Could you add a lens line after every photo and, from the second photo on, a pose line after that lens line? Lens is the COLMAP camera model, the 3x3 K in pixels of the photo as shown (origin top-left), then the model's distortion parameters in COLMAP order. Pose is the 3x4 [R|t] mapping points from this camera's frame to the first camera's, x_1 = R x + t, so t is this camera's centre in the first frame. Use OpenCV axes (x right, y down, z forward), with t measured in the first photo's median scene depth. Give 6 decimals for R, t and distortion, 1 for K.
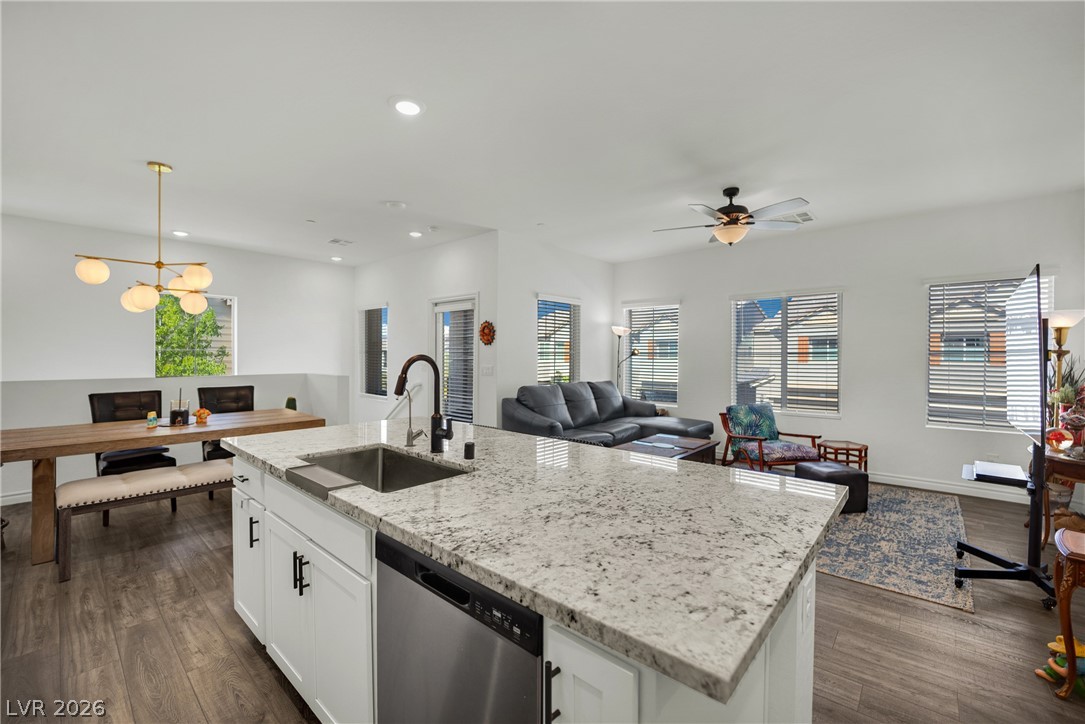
lens RADIAL K [[447.4, 0, 538.7], [0, 447.4, 358.8], [0, 0, 1]] dist [-0.017643, -0.000467]
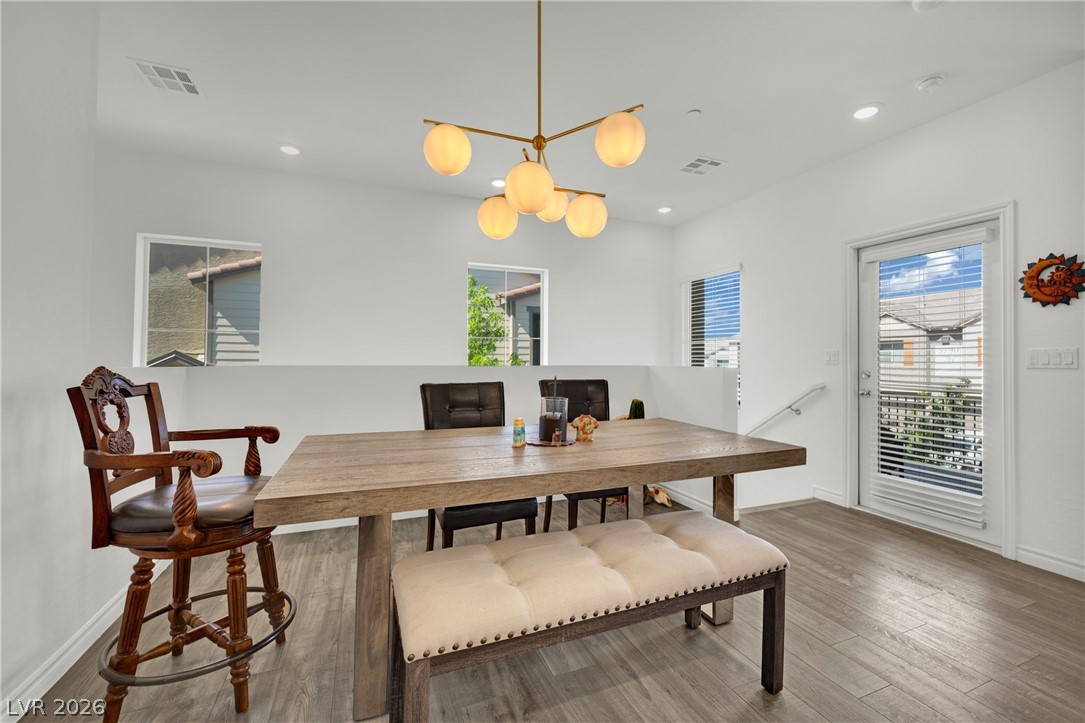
lens RADIAL K [[447.4, 0, 535.3], [0, 447.4, 350.8], [0, 0, 1]] dist [-0.017643, -0.000467]
pose [[0.886185, -0.009507, -0.463234, -0.564190], [-0.006670, 0.999424, -0.033271, 0.052559], [0.463283, 0.032574, 0.885611, 0.480899]]
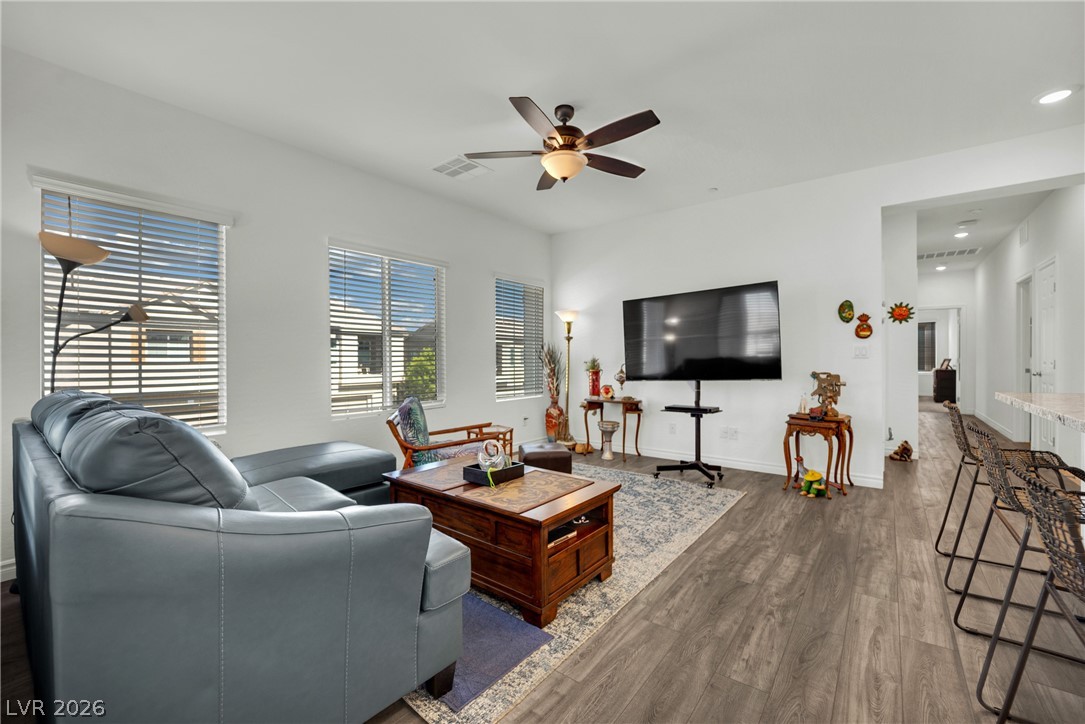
lens RADIAL K [[447.4, 0, 559.1], [0, 447.4, 363.1], [0, 0, 1]] dist [-0.017643, -0.000467]
pose [[-0.083520, -0.014668, 0.996398, -0.355453], [0.017459, 0.999717, 0.016180, 0.045764], [-0.996353, 0.018747, -0.083240, 1.156264]]
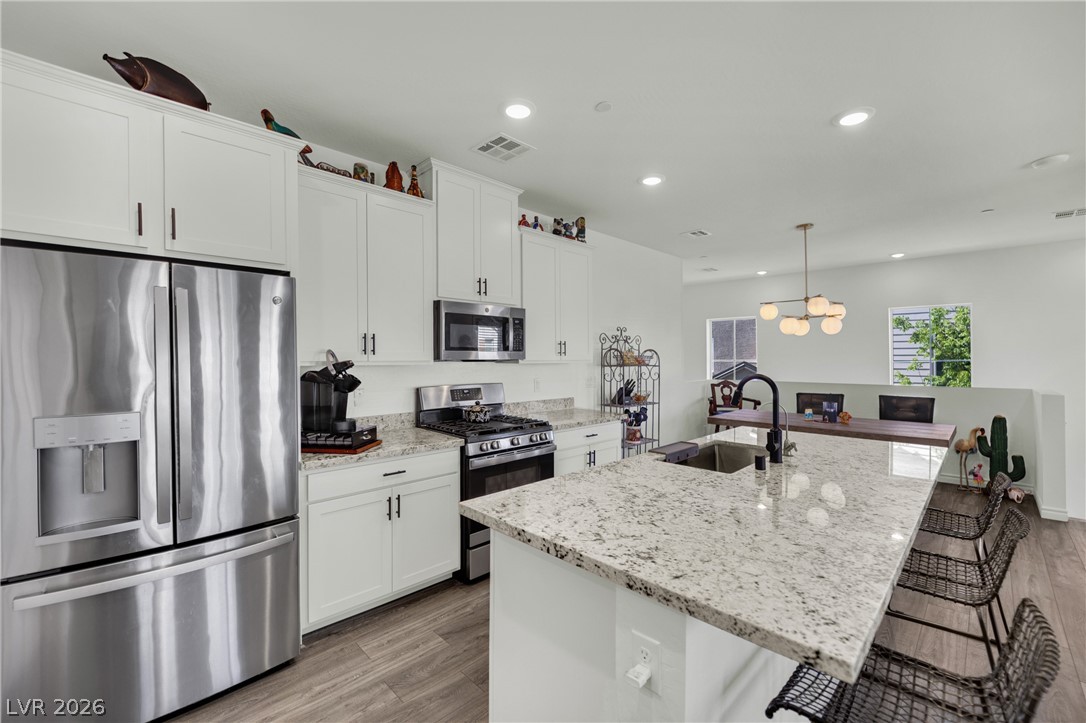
lens RADIAL K [[447.8, 0, 550.4], [0, 447.8, 356.1], [0, 0, 1]] dist [-0.017643, -0.000467]
pose [[-0.061406, -0.007273, -0.998086, 0.498257], [-0.009388, 0.999933, -0.006709, -0.023088], [0.998069, 0.008958, -0.061470, 0.276535]]
